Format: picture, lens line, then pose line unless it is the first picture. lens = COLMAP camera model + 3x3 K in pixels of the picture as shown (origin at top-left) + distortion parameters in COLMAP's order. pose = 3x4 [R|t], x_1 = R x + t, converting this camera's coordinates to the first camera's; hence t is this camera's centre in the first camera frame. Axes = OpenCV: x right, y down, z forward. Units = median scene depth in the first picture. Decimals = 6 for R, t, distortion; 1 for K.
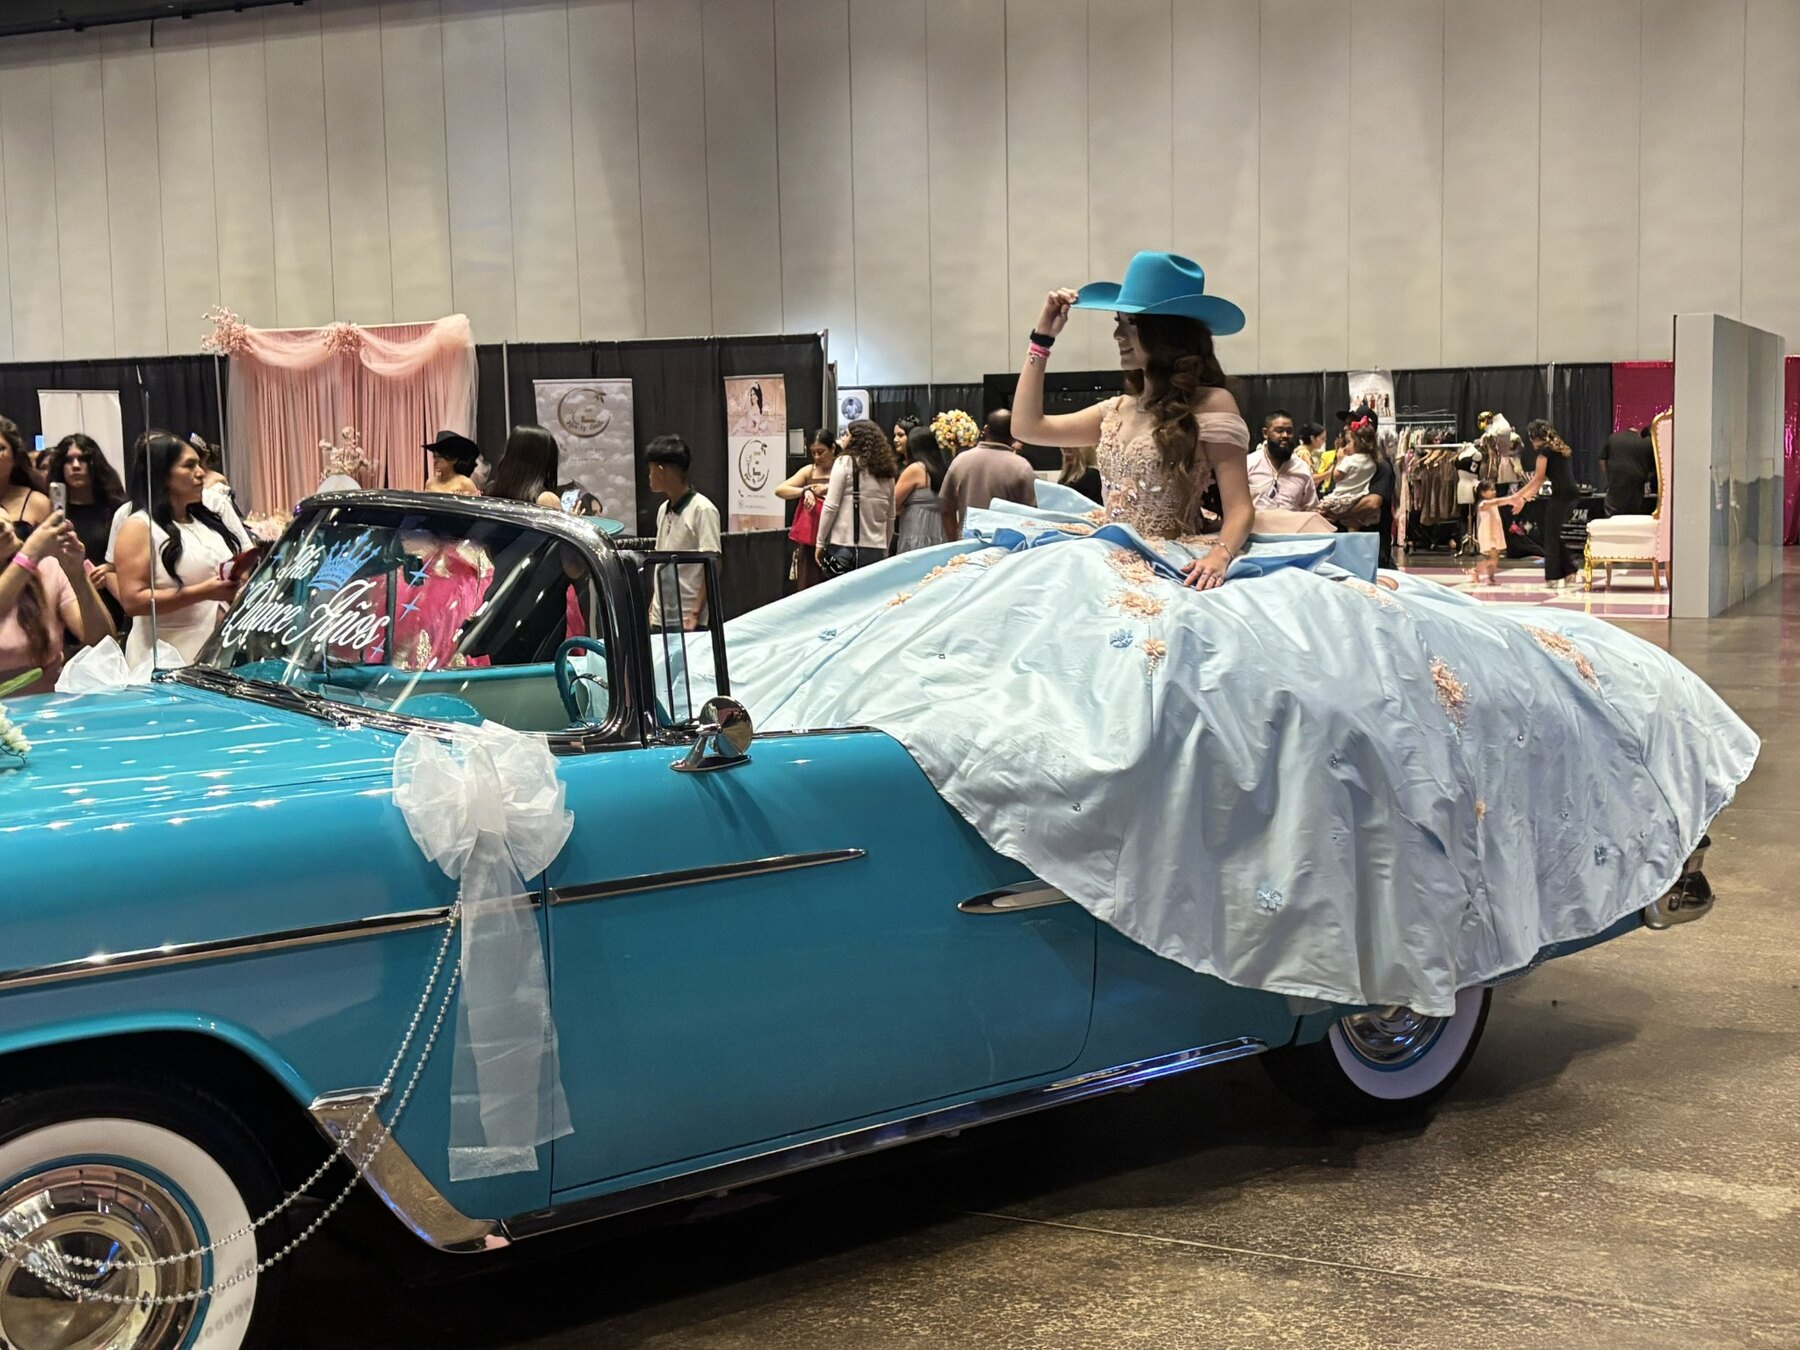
lens RADIAL K [[2200.8, 0, 901.0], [0, 2200.8, 708.7], [0, 0, 1]] dist [0.230562, -0.911860]
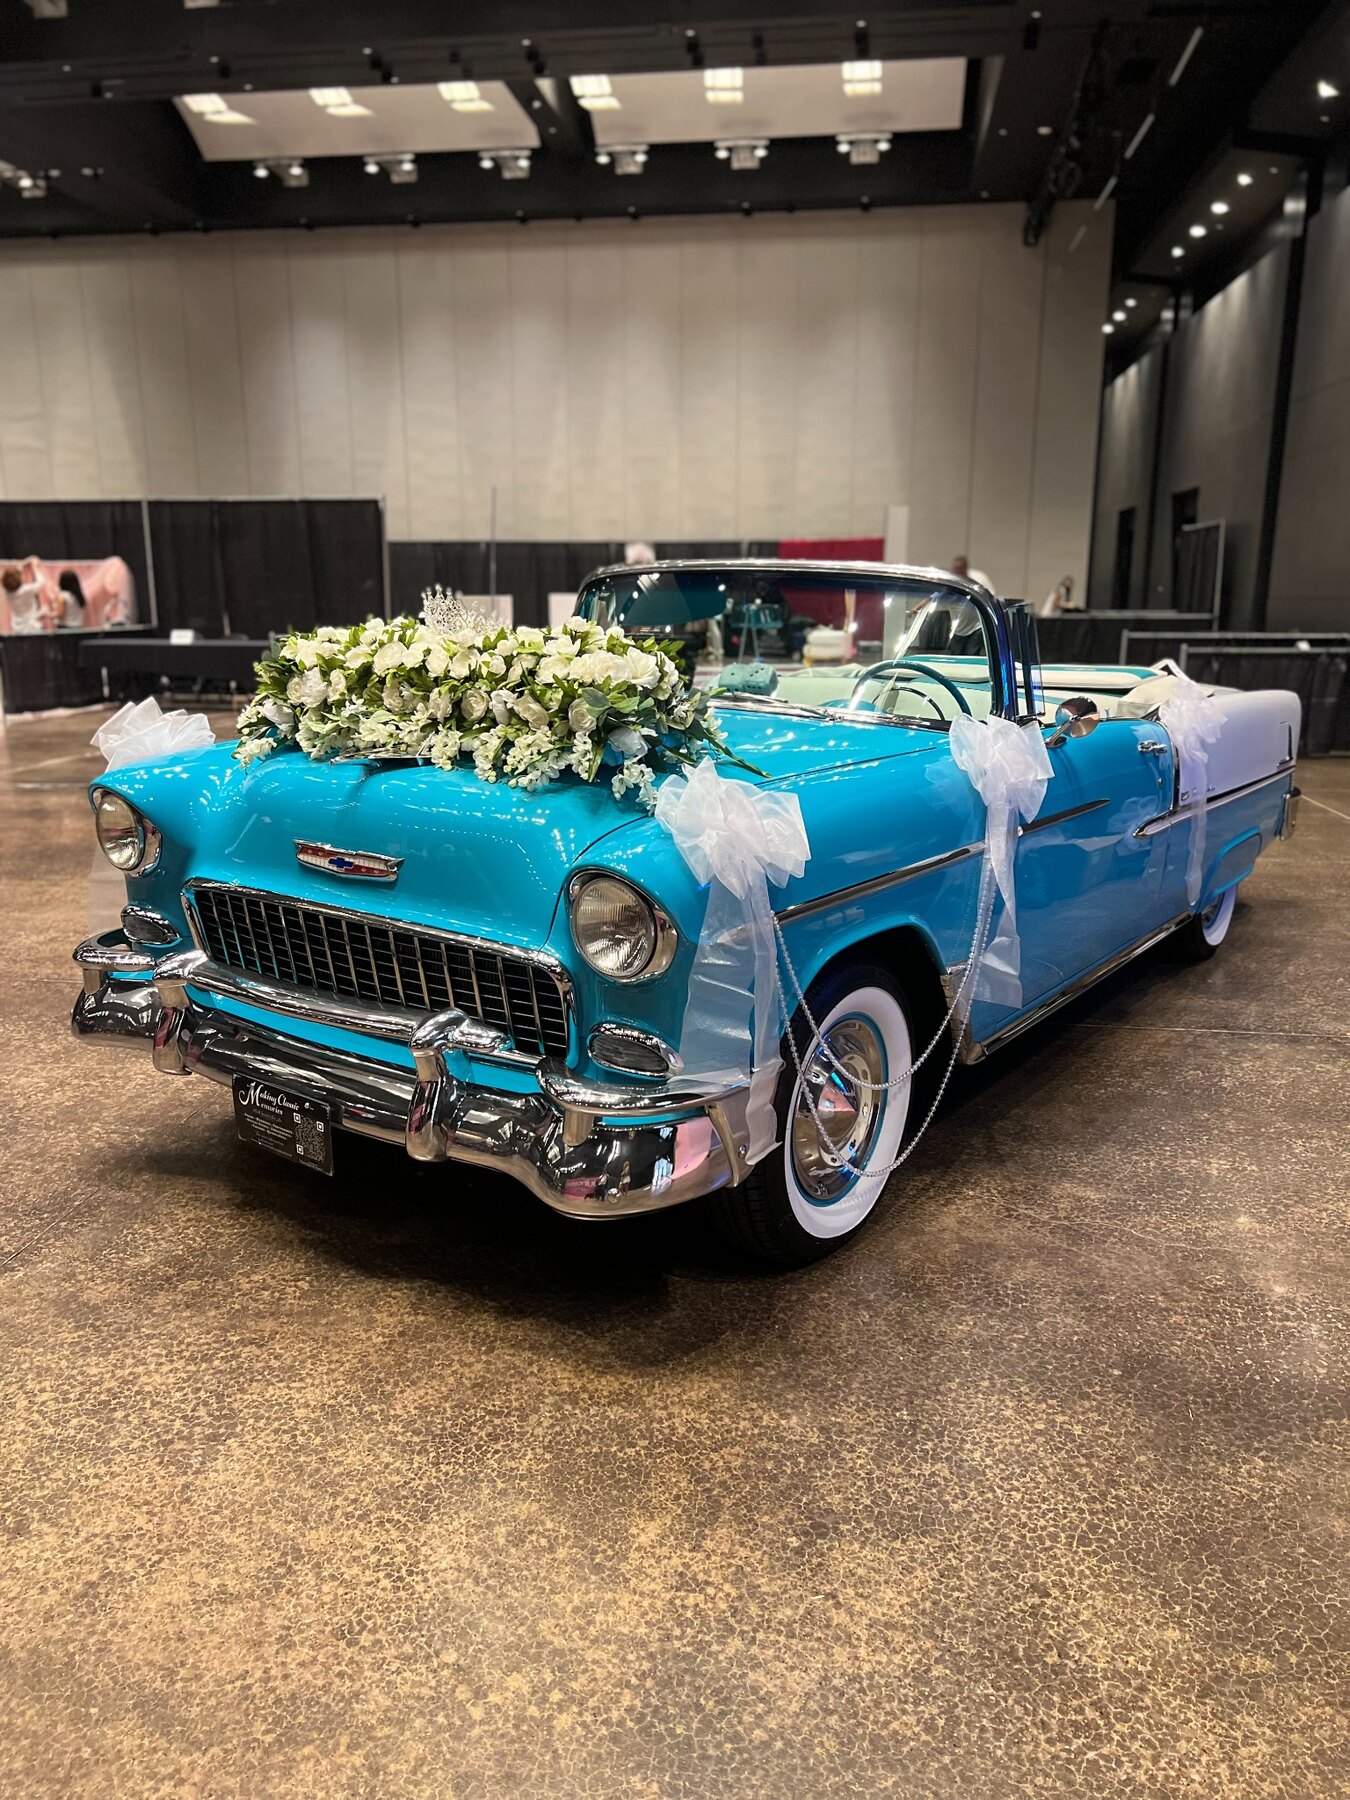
lens RADIAL K [[1318.2, 0, 675.1], [0, 1318.2, 932.6], [0, 0, 1]] dist [0.034065, -0.050479]
pose [[0.956062, -0.055537, 0.287856, -0.108847], [0.016194, 0.990398, 0.137295, 0.004706], [-0.292717, -0.126601, 0.947781, 0.037204]]
